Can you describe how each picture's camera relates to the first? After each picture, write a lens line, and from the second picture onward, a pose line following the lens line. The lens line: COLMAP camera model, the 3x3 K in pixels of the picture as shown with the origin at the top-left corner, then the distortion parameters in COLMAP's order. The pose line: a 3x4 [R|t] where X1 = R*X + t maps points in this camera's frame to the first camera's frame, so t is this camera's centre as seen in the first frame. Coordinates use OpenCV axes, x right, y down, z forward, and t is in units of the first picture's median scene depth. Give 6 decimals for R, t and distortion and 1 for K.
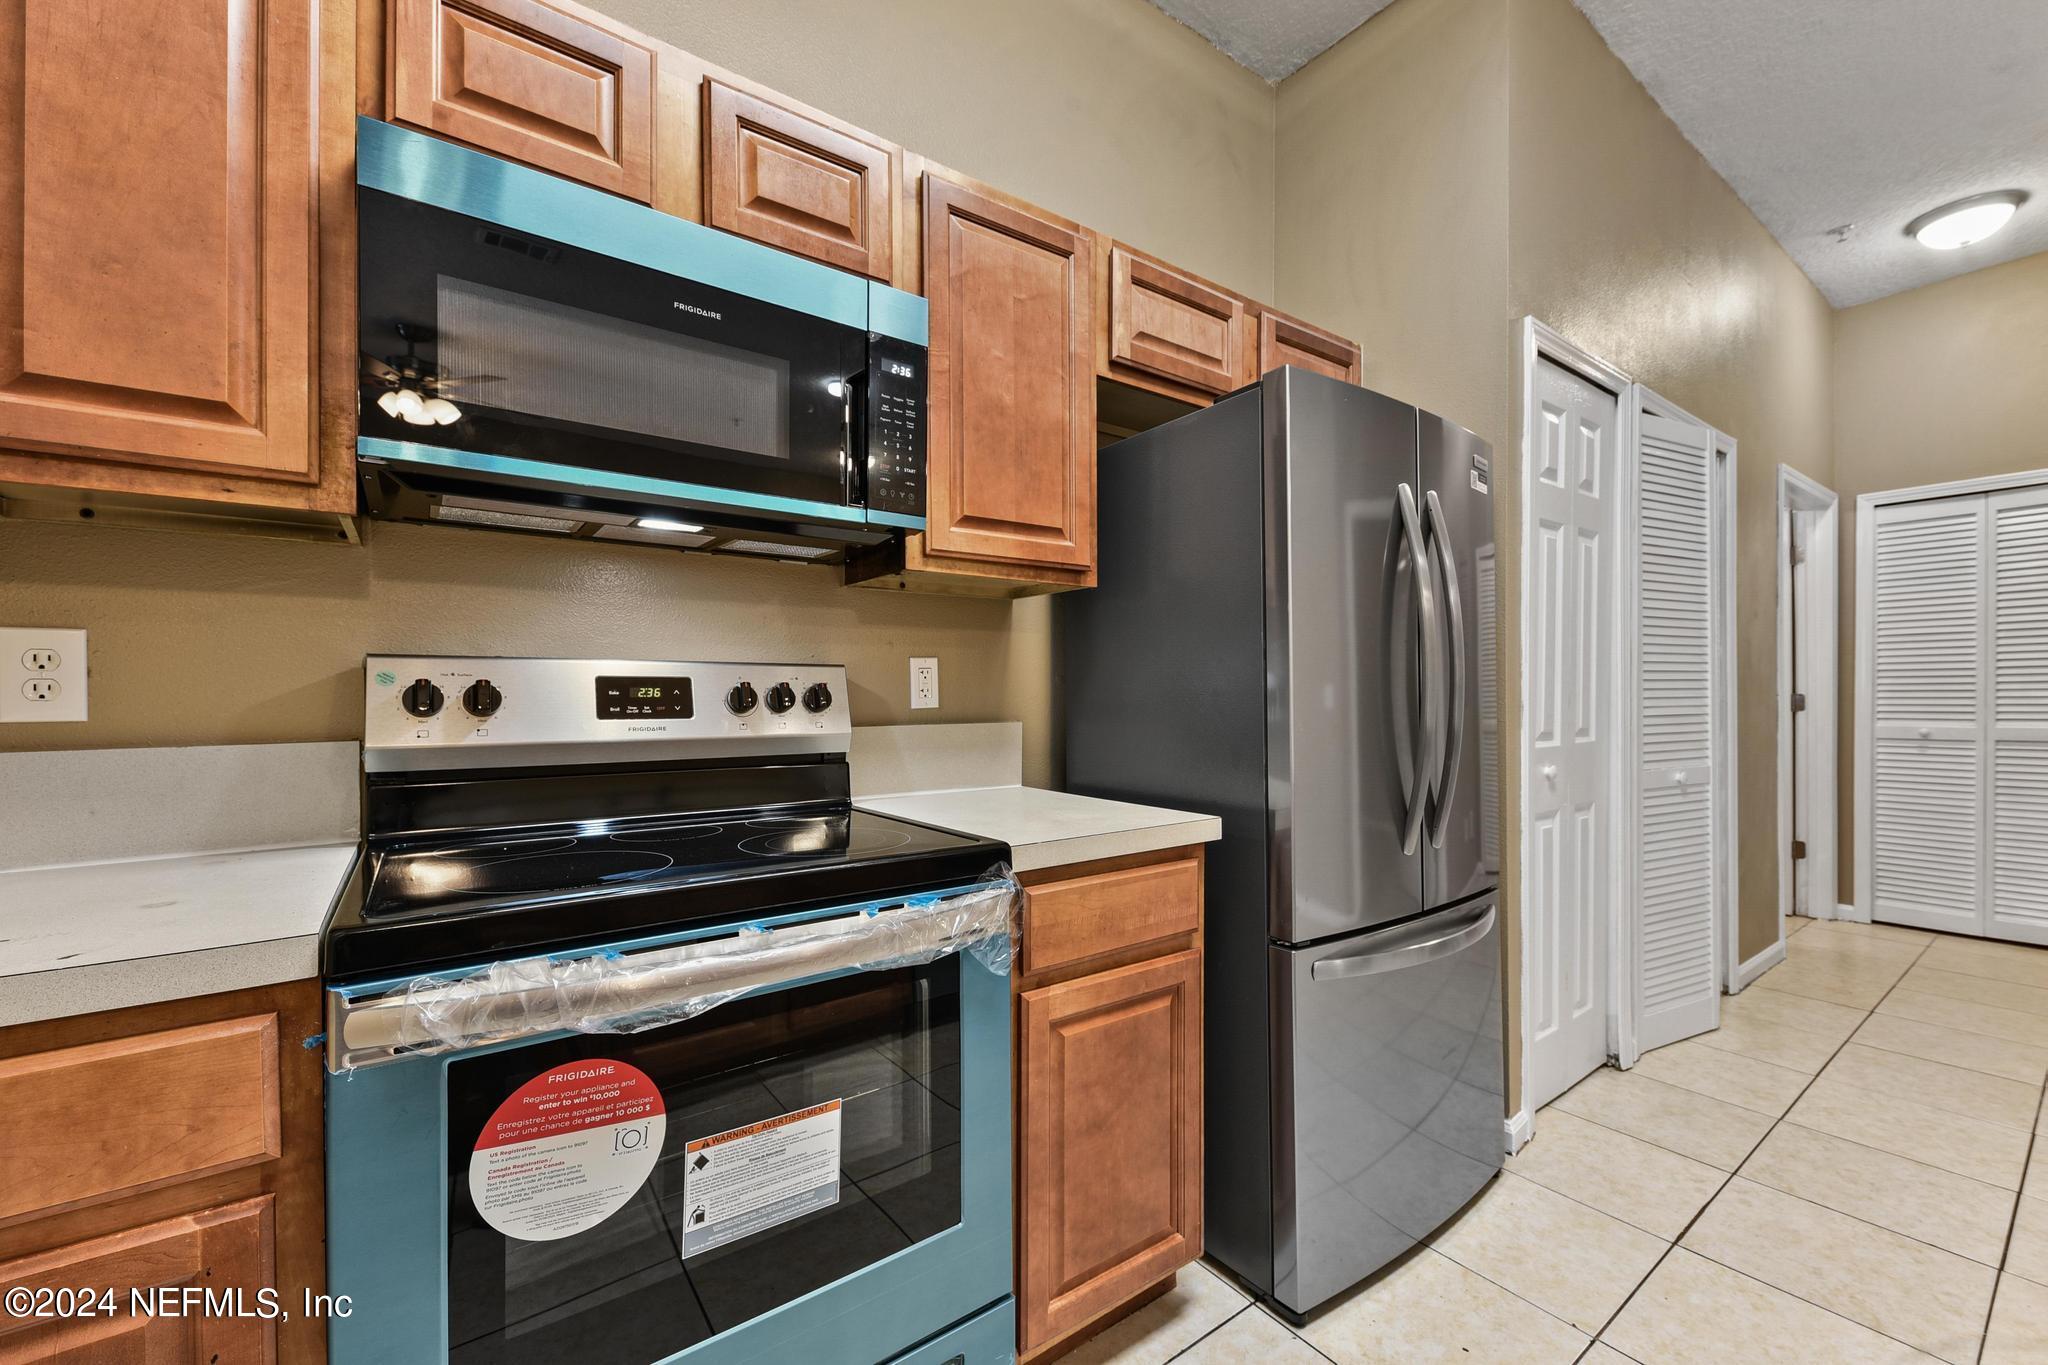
lens RADIAL K [[809.2, 0, 1017.6], [0, 809.2, 695.4], [0, 0, 1]] dist [0.001044, 0.000142]
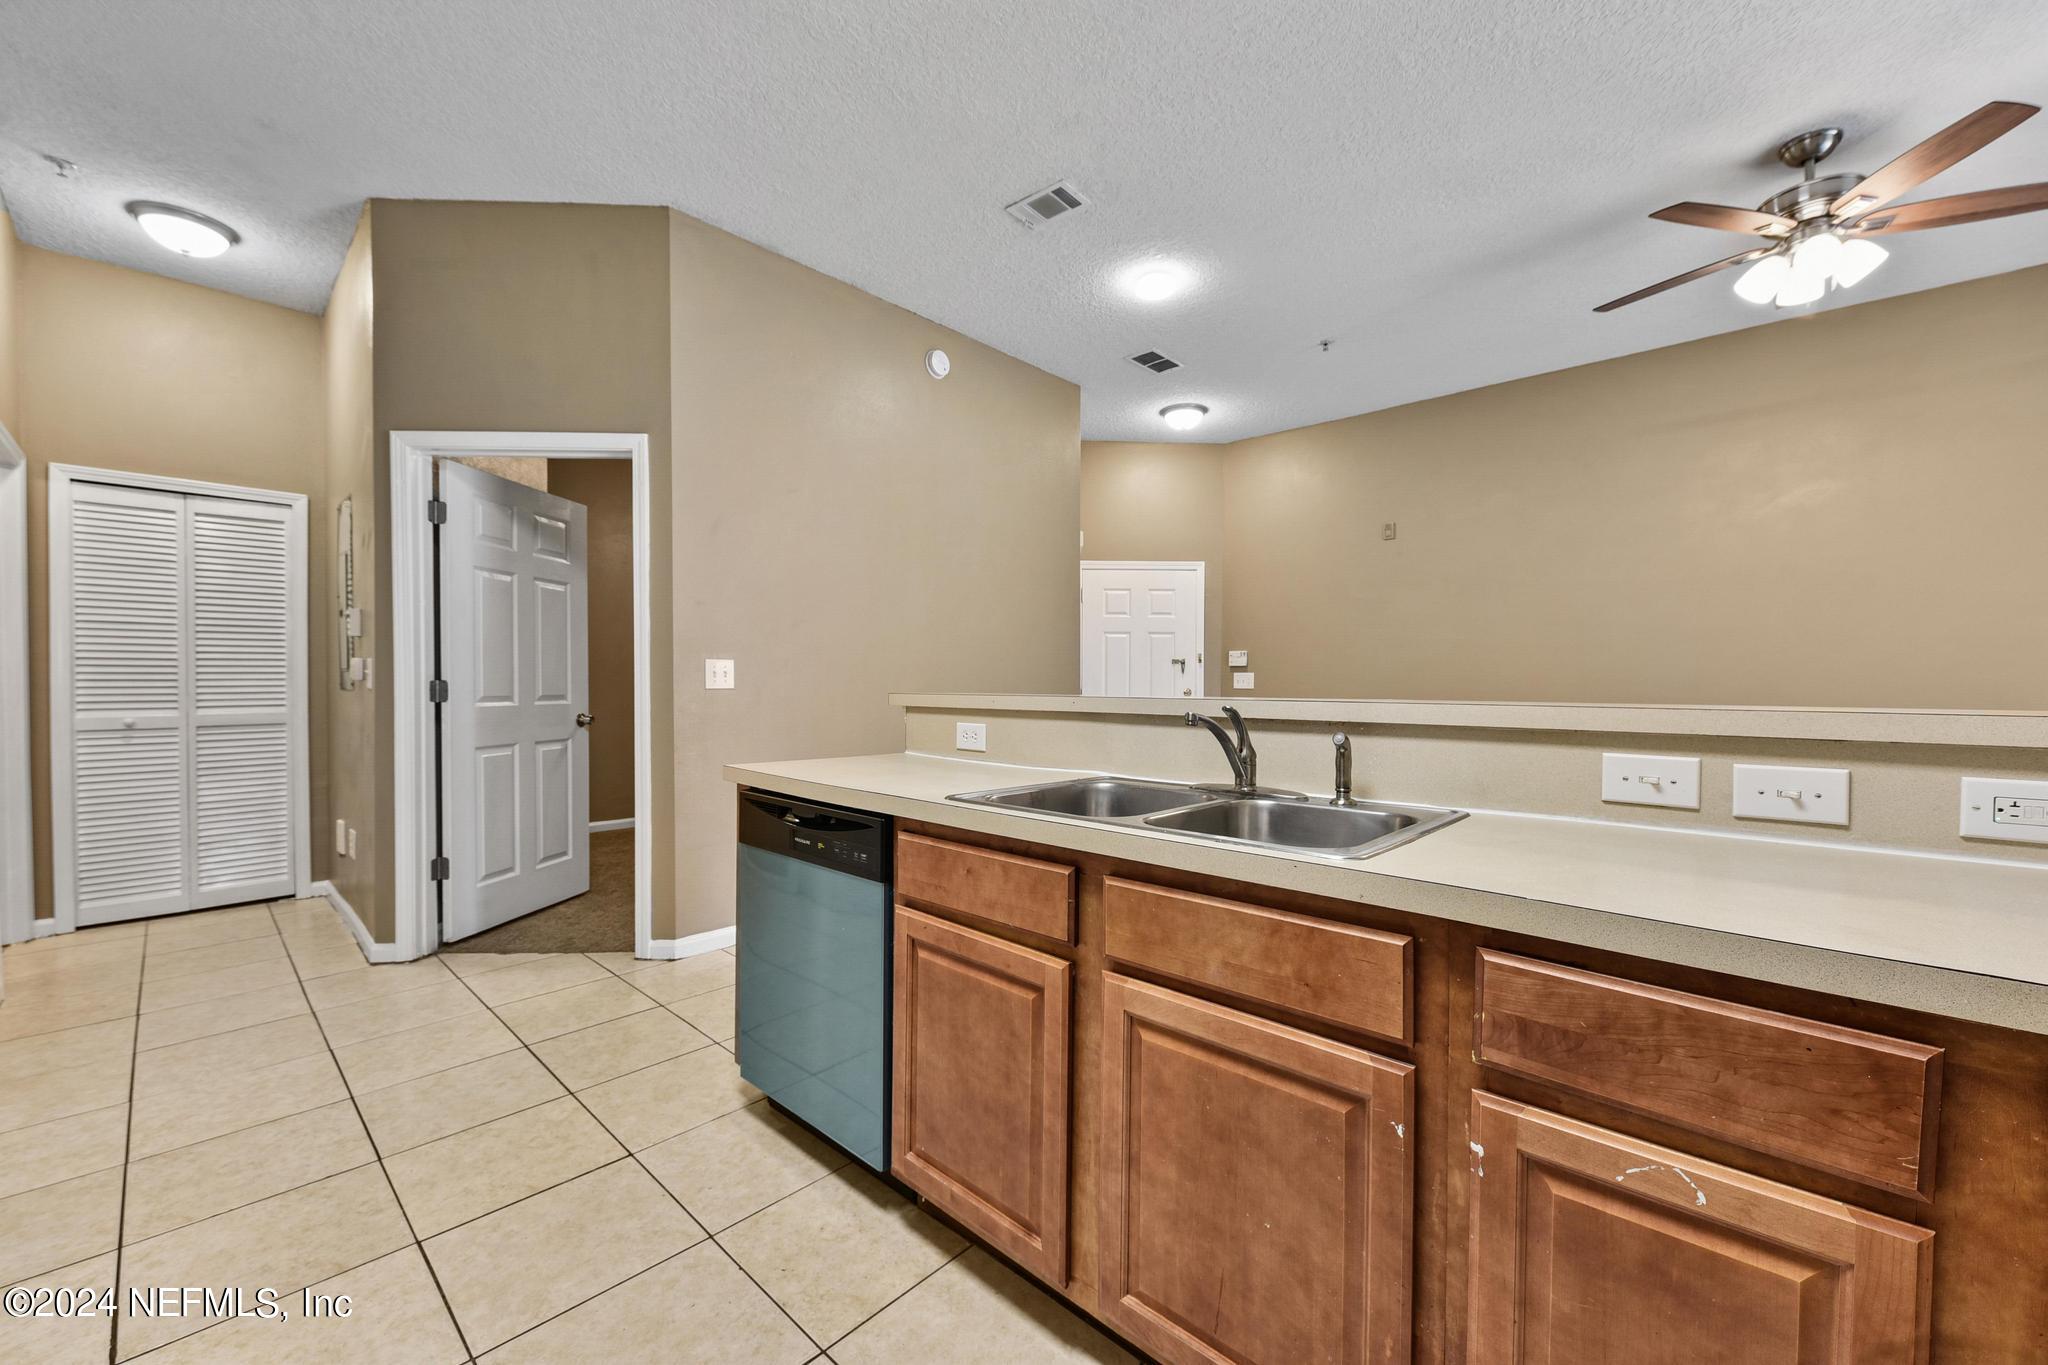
lens RADIAL K [[809.2, 0, 1031.2], [0, 809.2, 695.3], [0, 0, 1]] dist [0.001044, 0.000142]
pose [[-0.190084, -0.014556, 0.981660, -0.071306], [-0.000435, 0.999891, 0.014742, -0.002501], [-0.981768, 0.002375, -0.190069, 0.123067]]
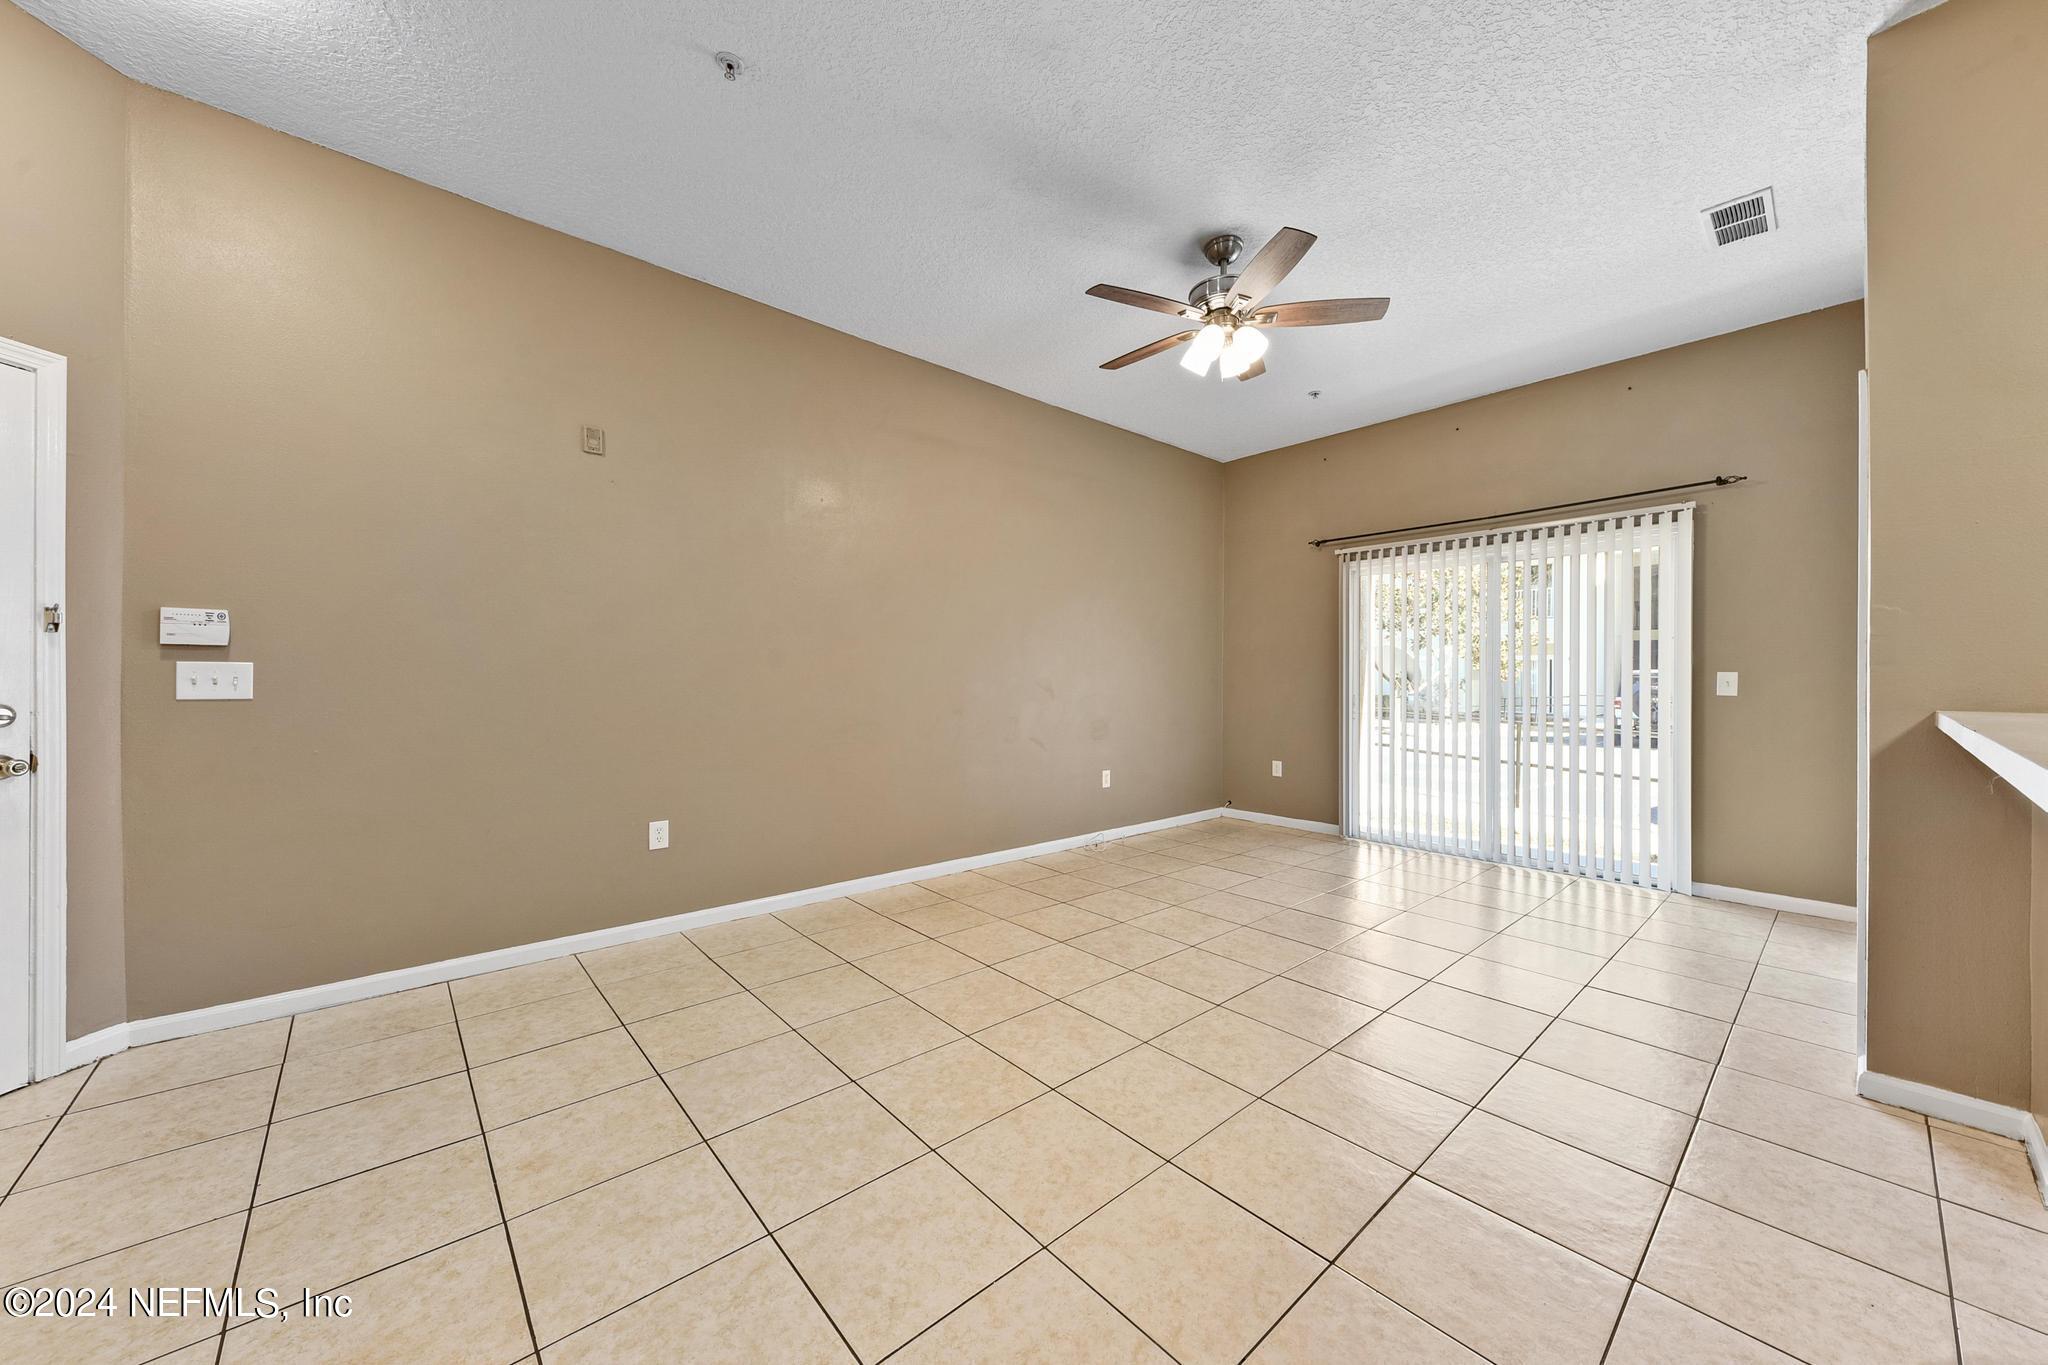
lens RADIAL K [[729.3, 0, 1034.4], [0, 729.3, 670.3], [0, 0, 1]] dist [0.009001, -0.000258]
pose [[-0.995189, -0.002222, -0.097951, 0.956466], [-0.001409, 0.999964, -0.008371, -0.014491], [0.097966, -0.008192, -0.995156, 0.071576]]
